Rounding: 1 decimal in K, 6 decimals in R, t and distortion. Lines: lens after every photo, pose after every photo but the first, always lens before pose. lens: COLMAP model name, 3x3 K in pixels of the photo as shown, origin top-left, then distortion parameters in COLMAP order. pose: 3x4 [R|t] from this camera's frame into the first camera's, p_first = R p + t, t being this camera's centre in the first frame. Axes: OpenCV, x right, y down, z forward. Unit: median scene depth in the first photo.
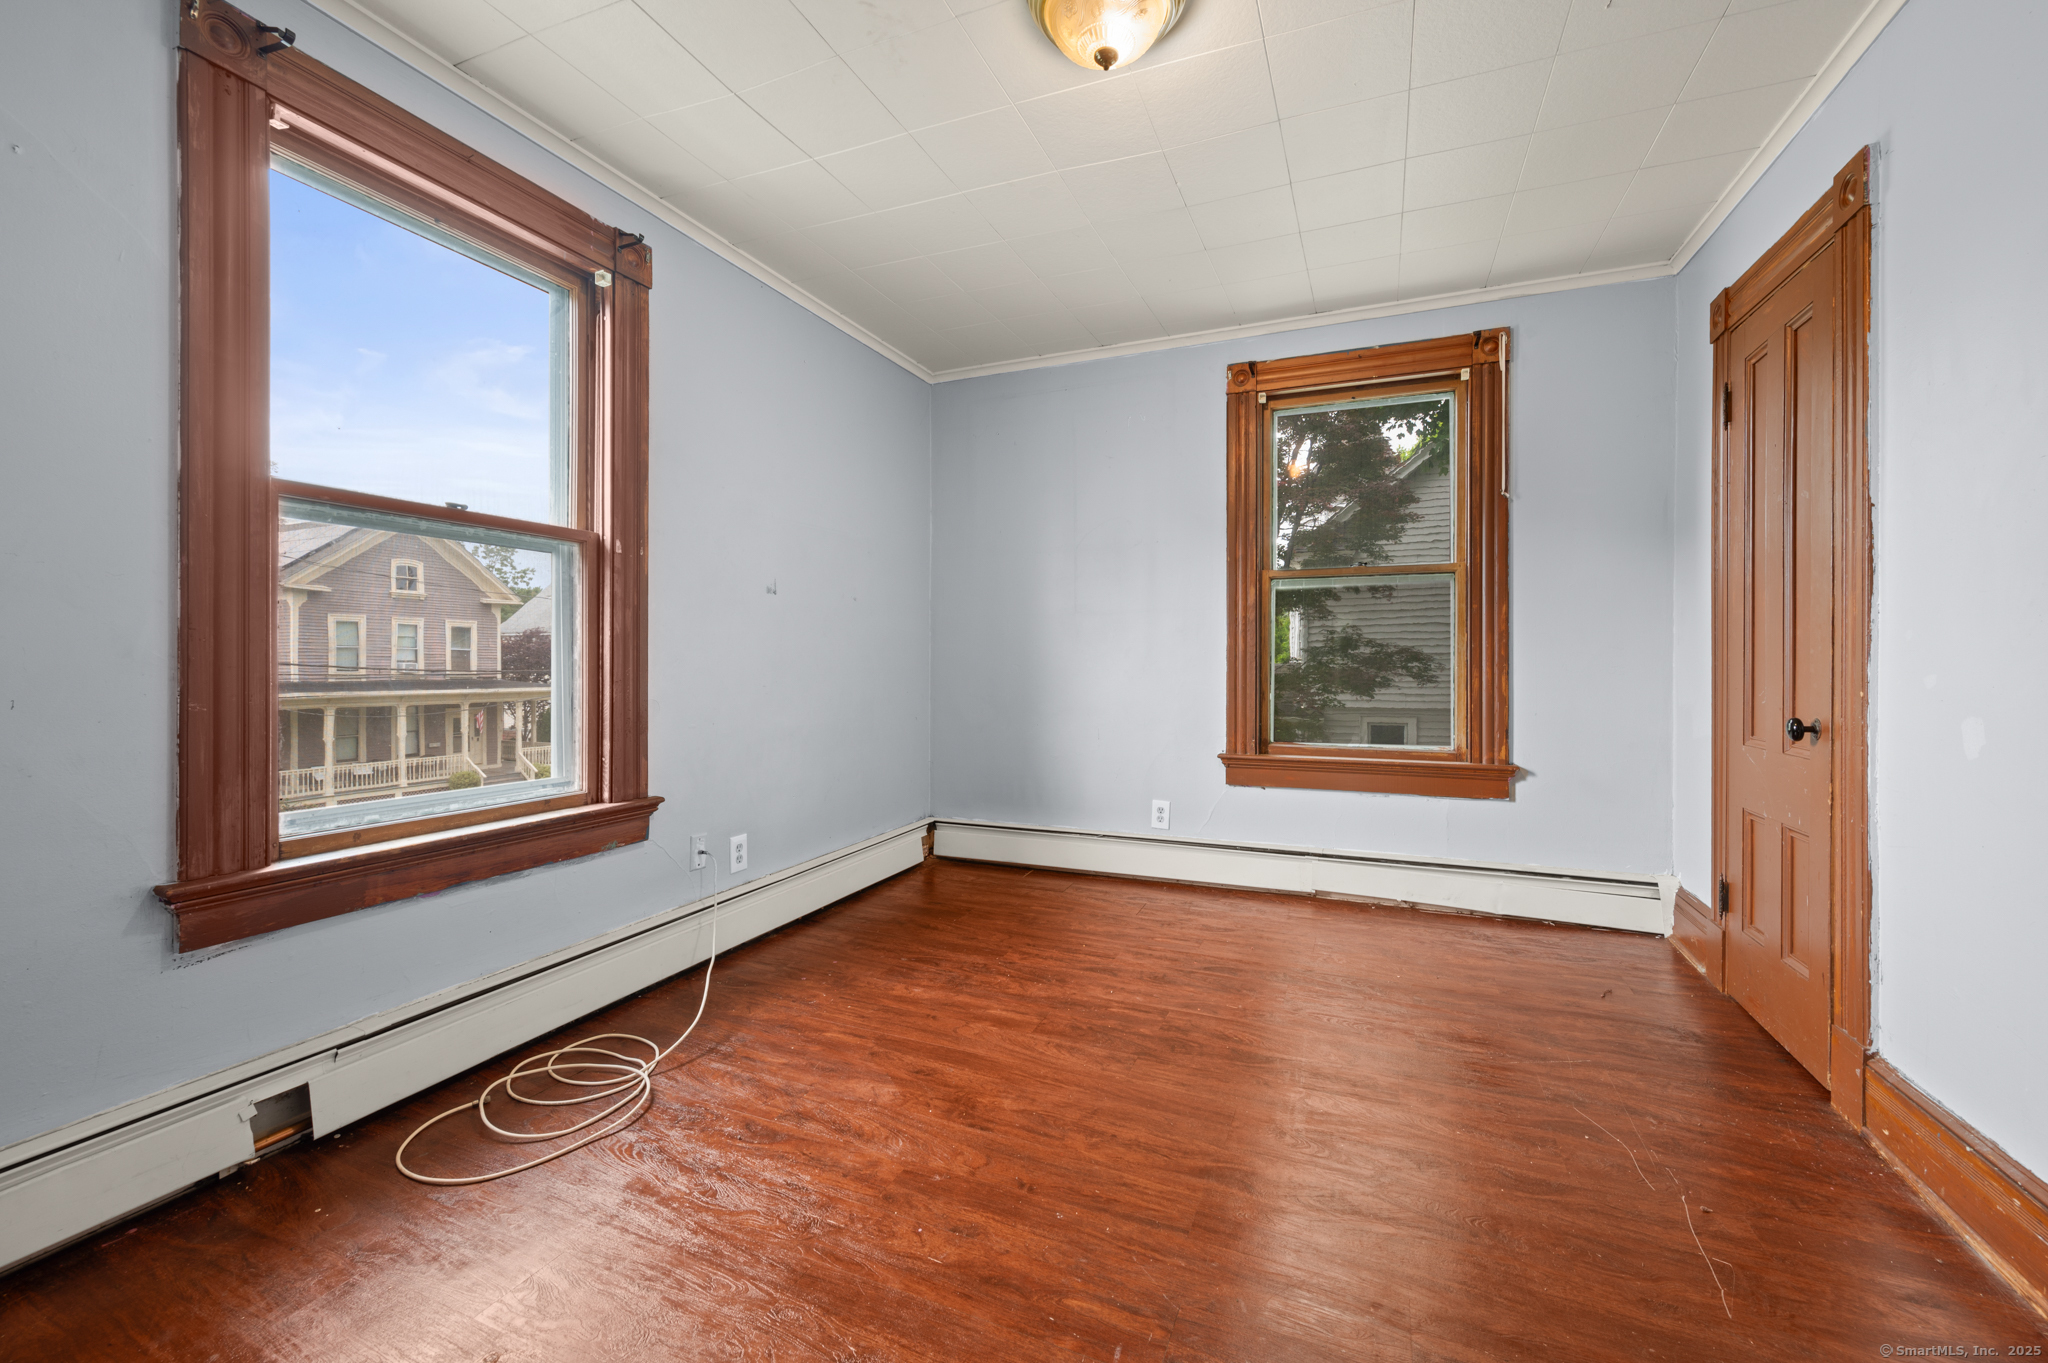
lens RADIAL K [[817.8, 0, 1038.5], [0, 817.8, 667.0], [0, 0, 1]] dist [-0.000027, 0.000153]
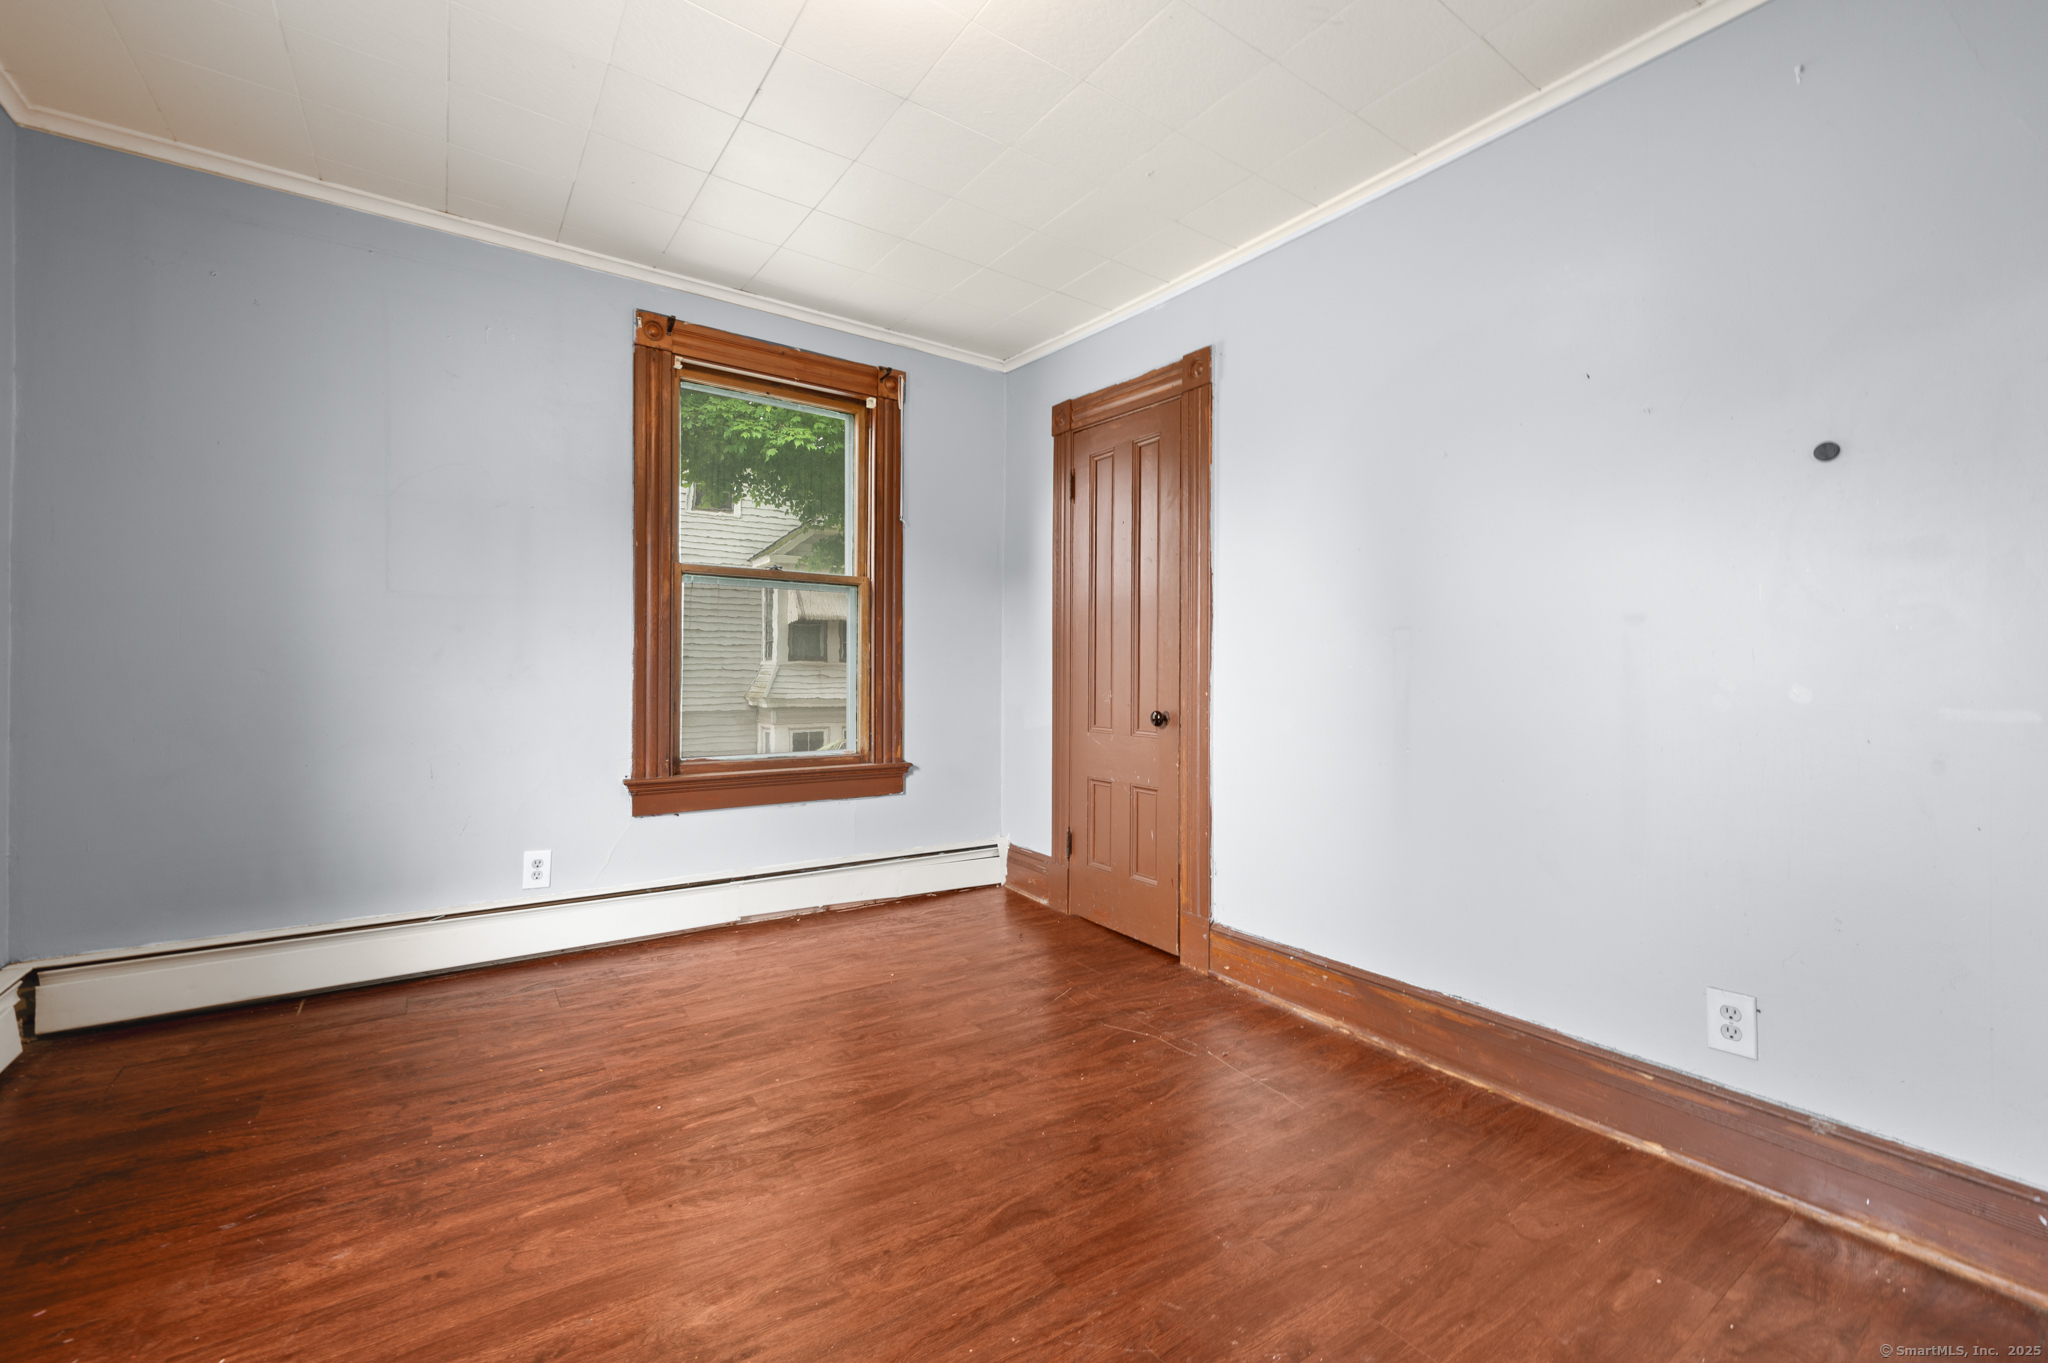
lens RADIAL K [[827.1, 0, 1045.5], [0, 827.1, 668.5], [0, 0, 1]] dist [0.000275, 0.000187]
pose [[0.546420, 0.007405, 0.837479, -0.290491], [-0.003750, 0.999973, -0.006395, -0.002017], [-0.837503, 0.000354, 0.546432, 0.234493]]
